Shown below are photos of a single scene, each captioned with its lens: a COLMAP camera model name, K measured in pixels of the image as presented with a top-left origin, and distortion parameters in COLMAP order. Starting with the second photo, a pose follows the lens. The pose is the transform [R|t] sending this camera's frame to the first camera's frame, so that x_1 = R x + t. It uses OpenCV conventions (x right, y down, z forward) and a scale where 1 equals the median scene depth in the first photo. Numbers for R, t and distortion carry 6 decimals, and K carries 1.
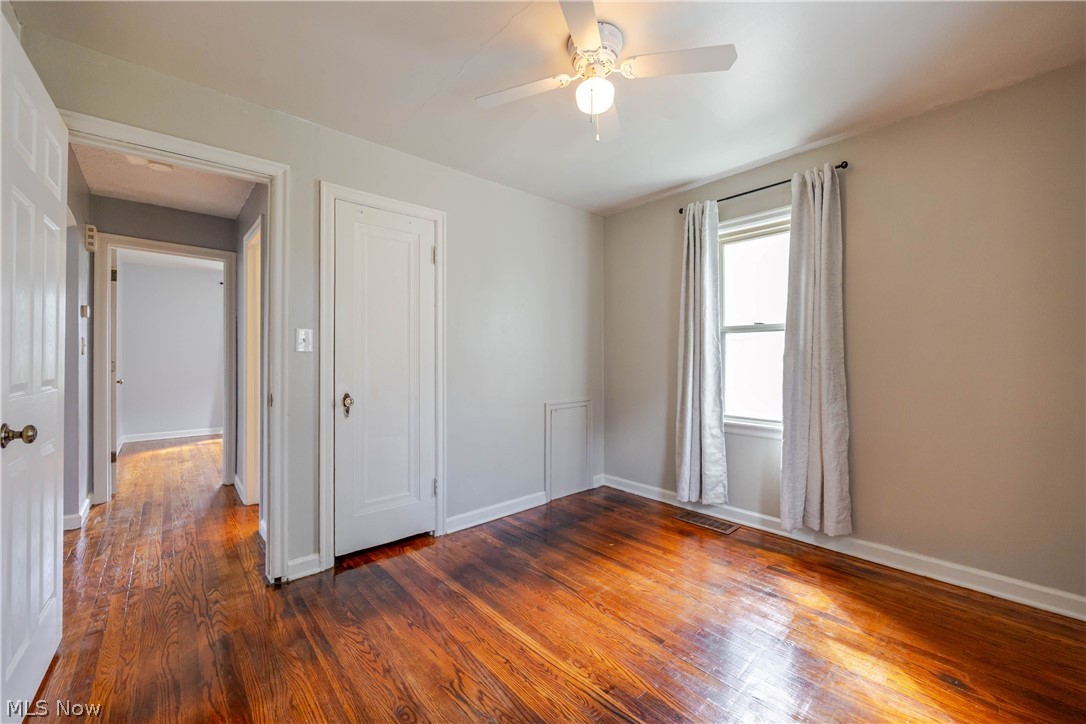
lens RADIAL K [[443.8, 0, 538.2], [0, 443.8, 356.0], [0, 0, 1]] dist [-0.002756, -0.000465]
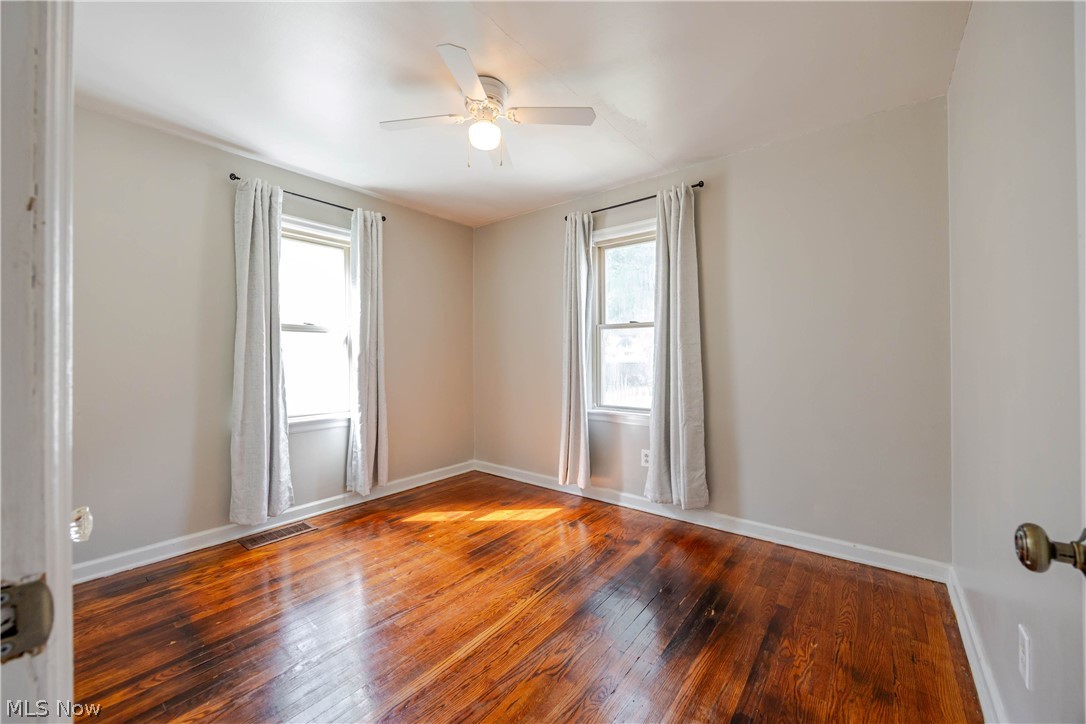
lens RADIAL K [[443.8, 0, 538.2], [0, 443.8, 356.0], [0, 0, 1]] dist [-0.002756, -0.000465]
pose [[-0.220734, 0.001145, 0.975333, -0.820799], [-0.004896, 0.999985, -0.002282, 0.002935], [-0.975322, -0.005279, -0.220725, 0.872015]]
